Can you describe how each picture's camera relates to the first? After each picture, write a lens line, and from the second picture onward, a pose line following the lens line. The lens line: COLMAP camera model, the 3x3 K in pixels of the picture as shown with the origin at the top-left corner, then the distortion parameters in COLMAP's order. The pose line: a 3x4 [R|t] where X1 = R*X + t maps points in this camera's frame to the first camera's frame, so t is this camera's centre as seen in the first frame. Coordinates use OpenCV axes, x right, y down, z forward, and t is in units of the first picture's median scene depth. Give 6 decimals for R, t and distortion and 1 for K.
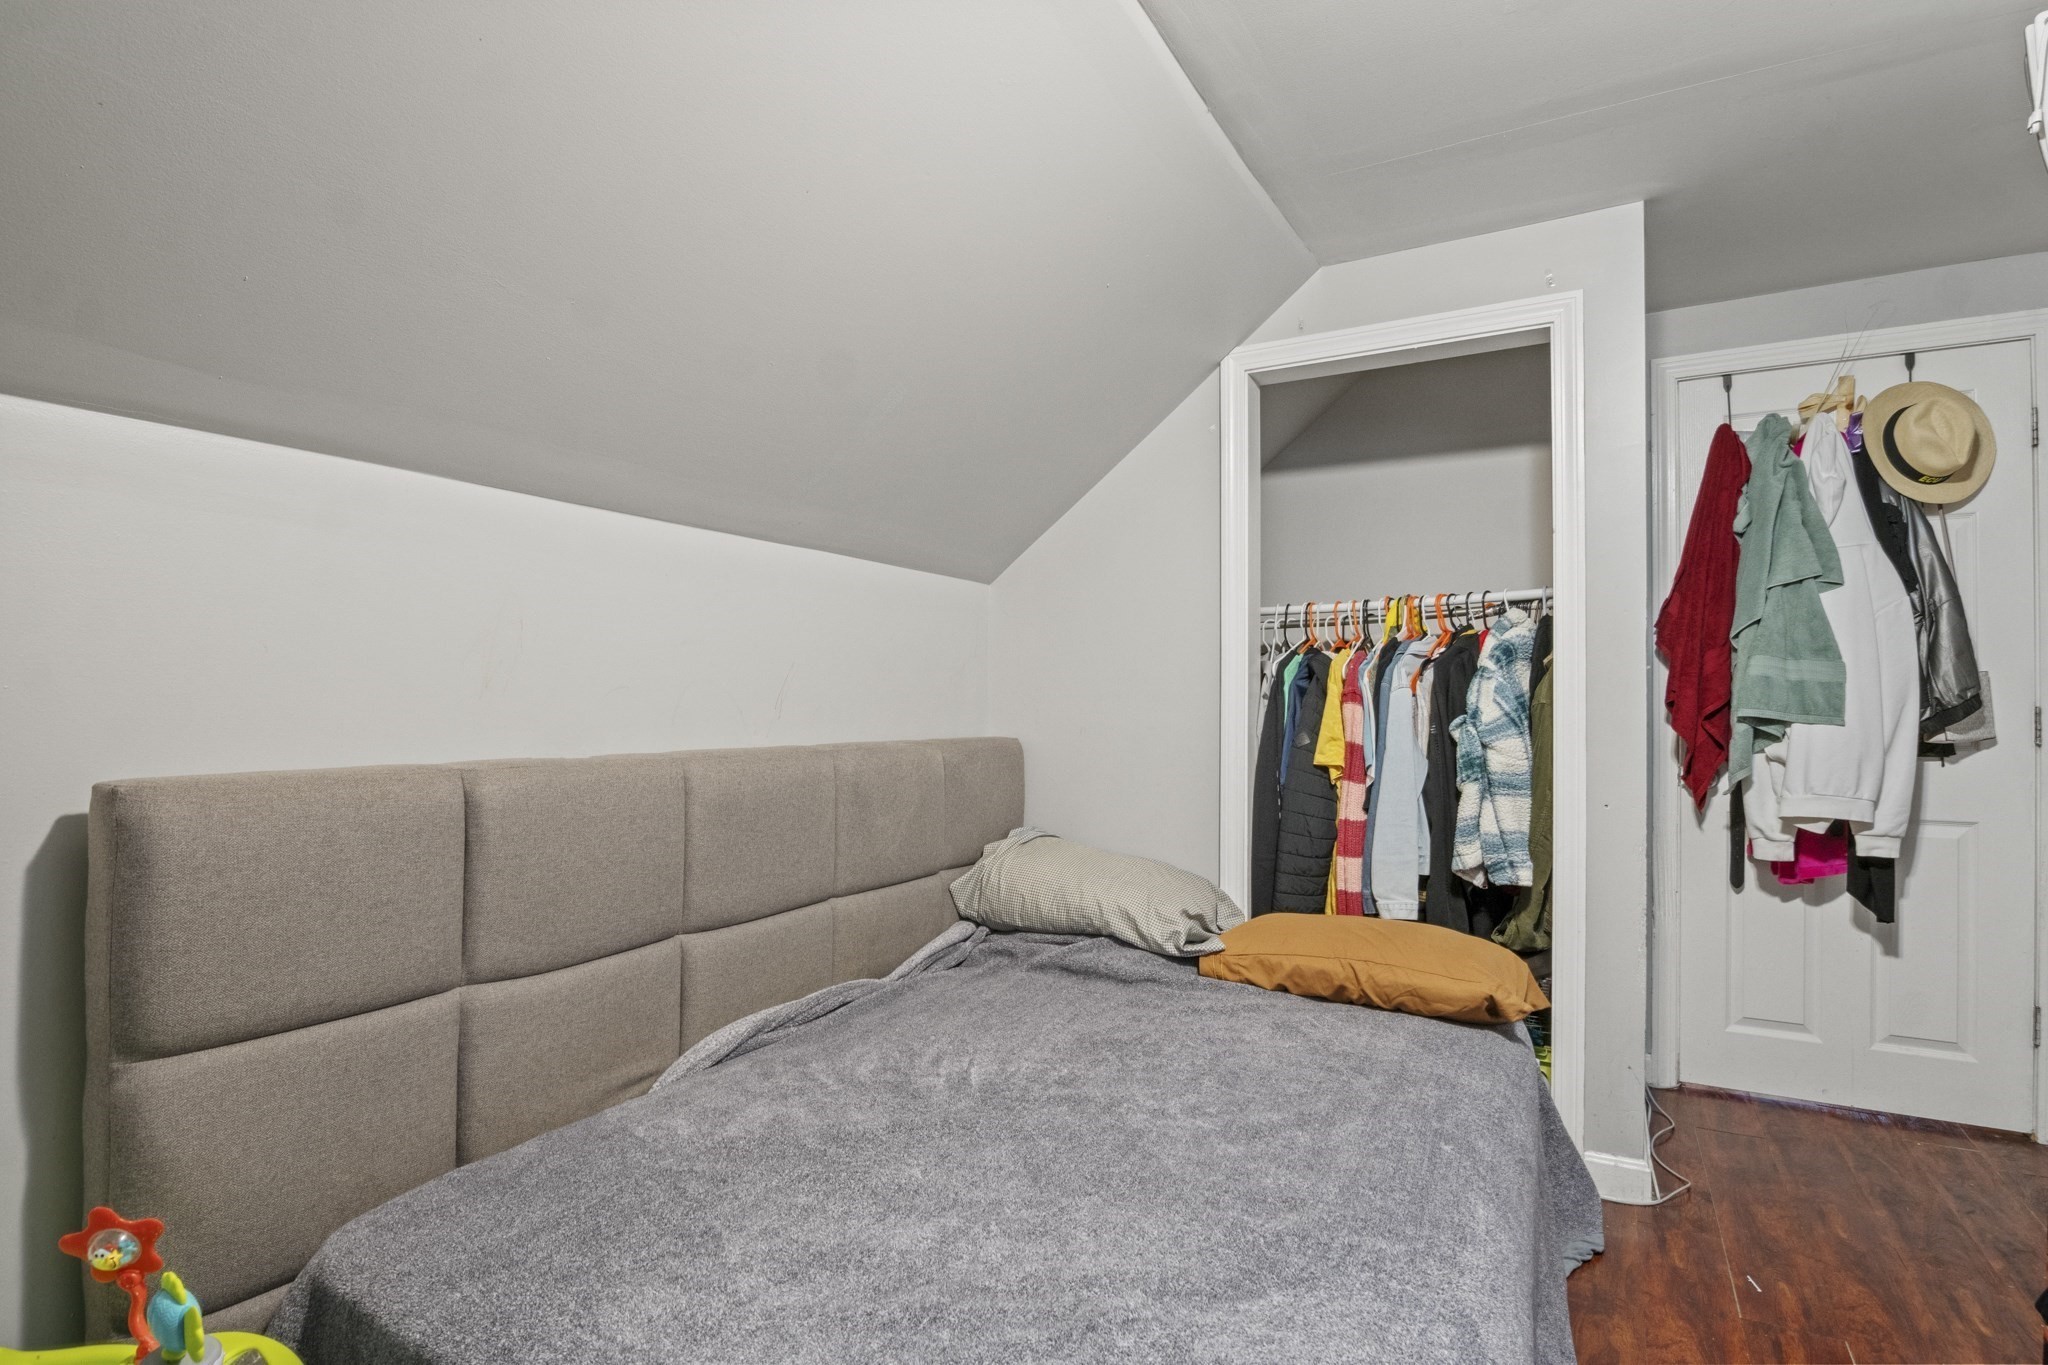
lens RADIAL K [[1013.3, 0, 1035.8], [0, 1013.3, 680.3], [0, 0, 1]] dist [-0.020375, 0.000020]
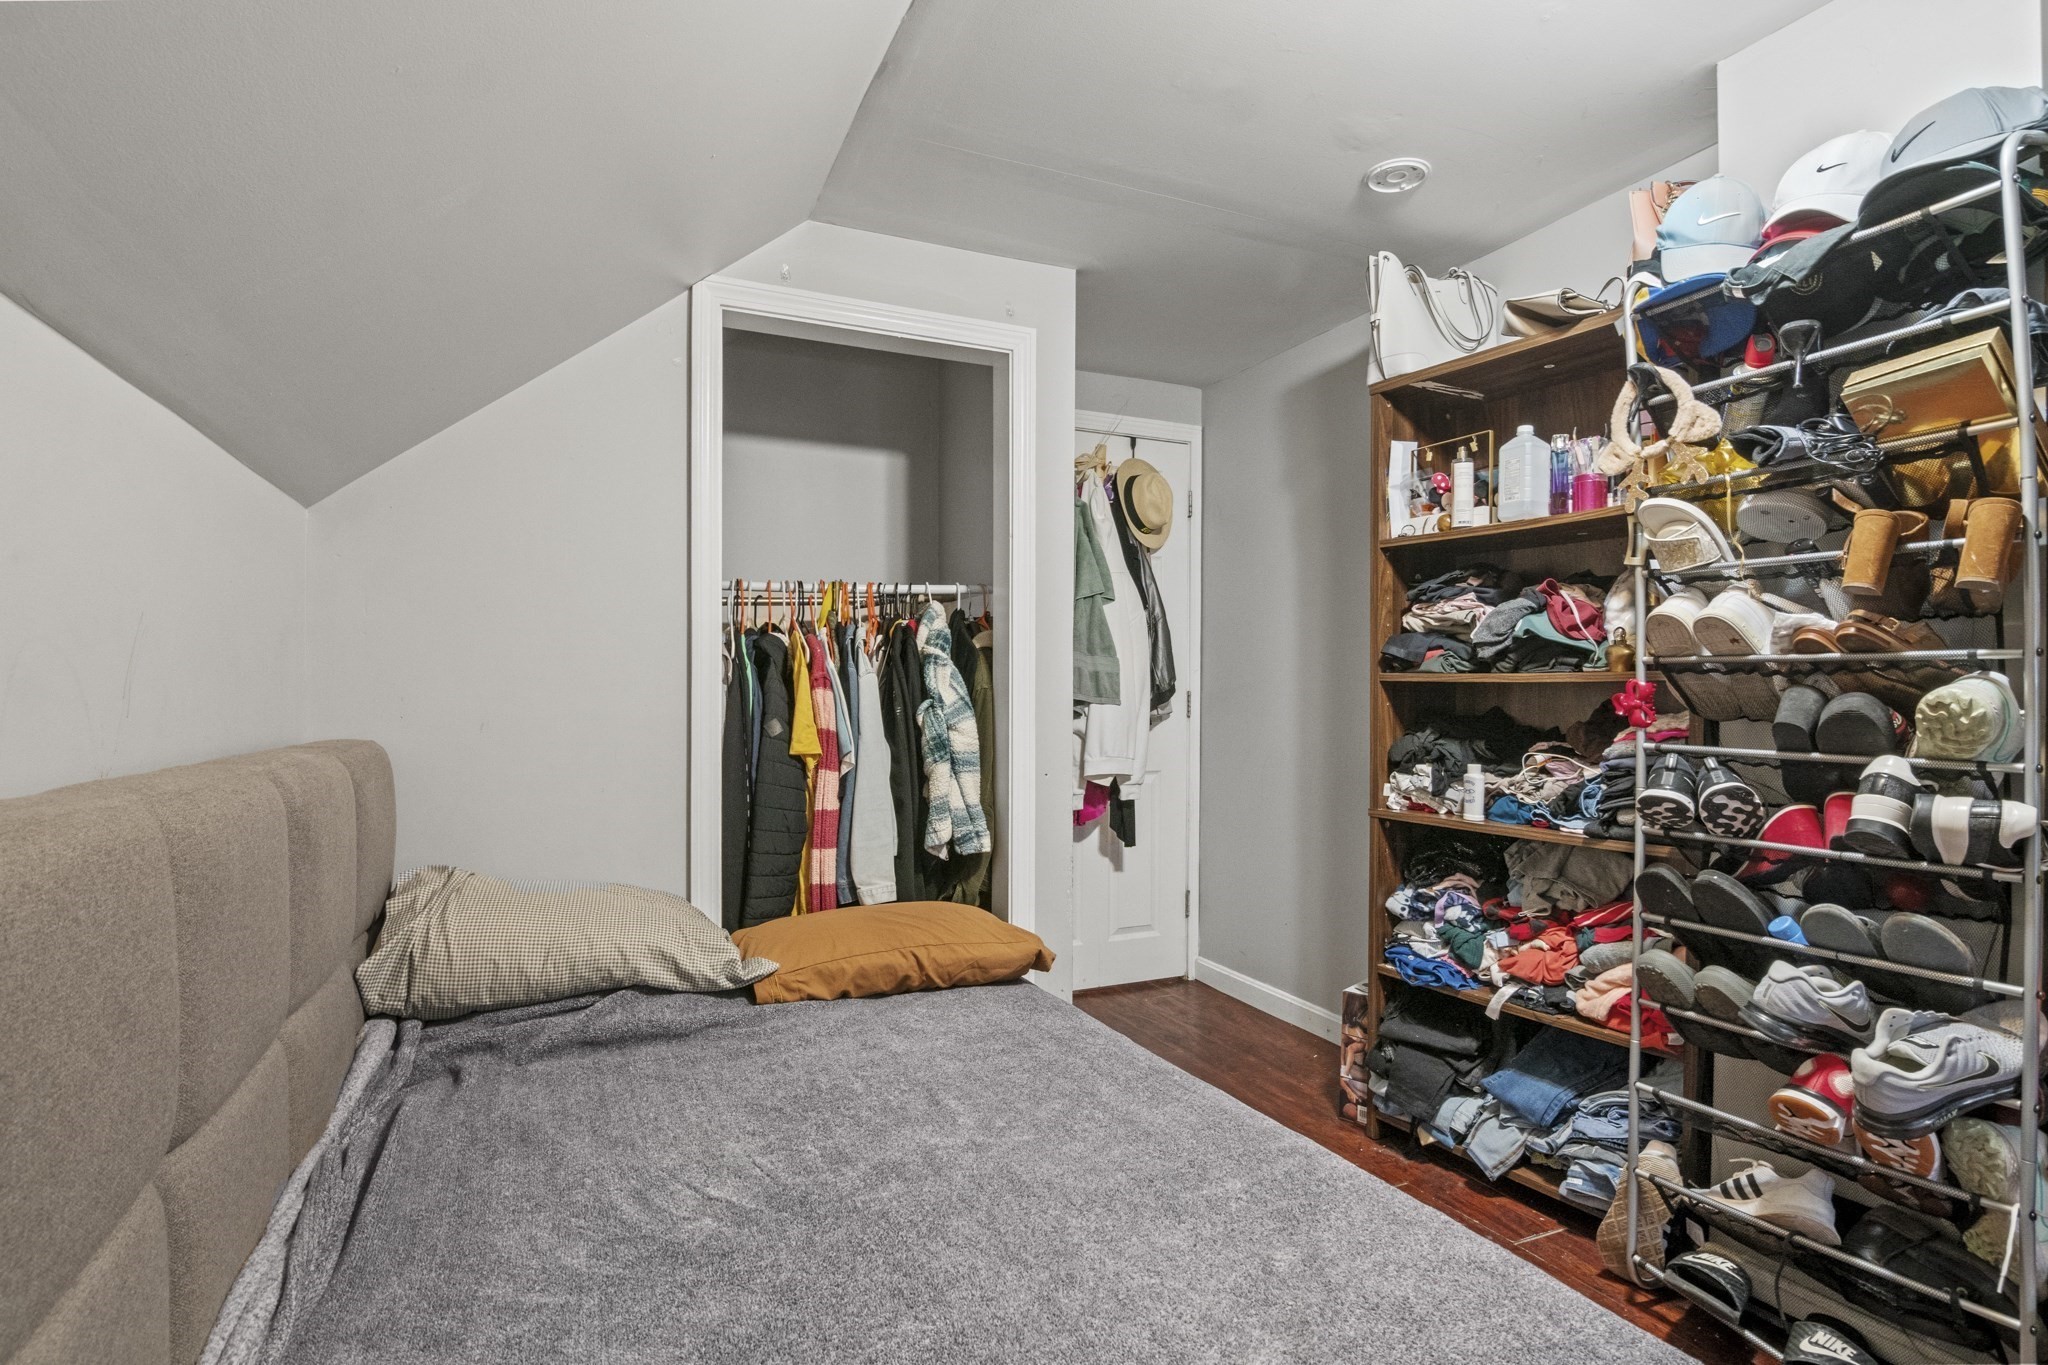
lens RADIAL K [[1018.6, 0, 1023.6], [0, 1018.6, 692.9], [0, 0, 1]] dist [-0.002486, -0.030836]
pose [[0.581874, -0.003483, 0.813271, -0.386992], [-0.013516, 0.999811, 0.013952, 0.011539], [-0.813166, -0.019110, 0.581718, 0.302706]]
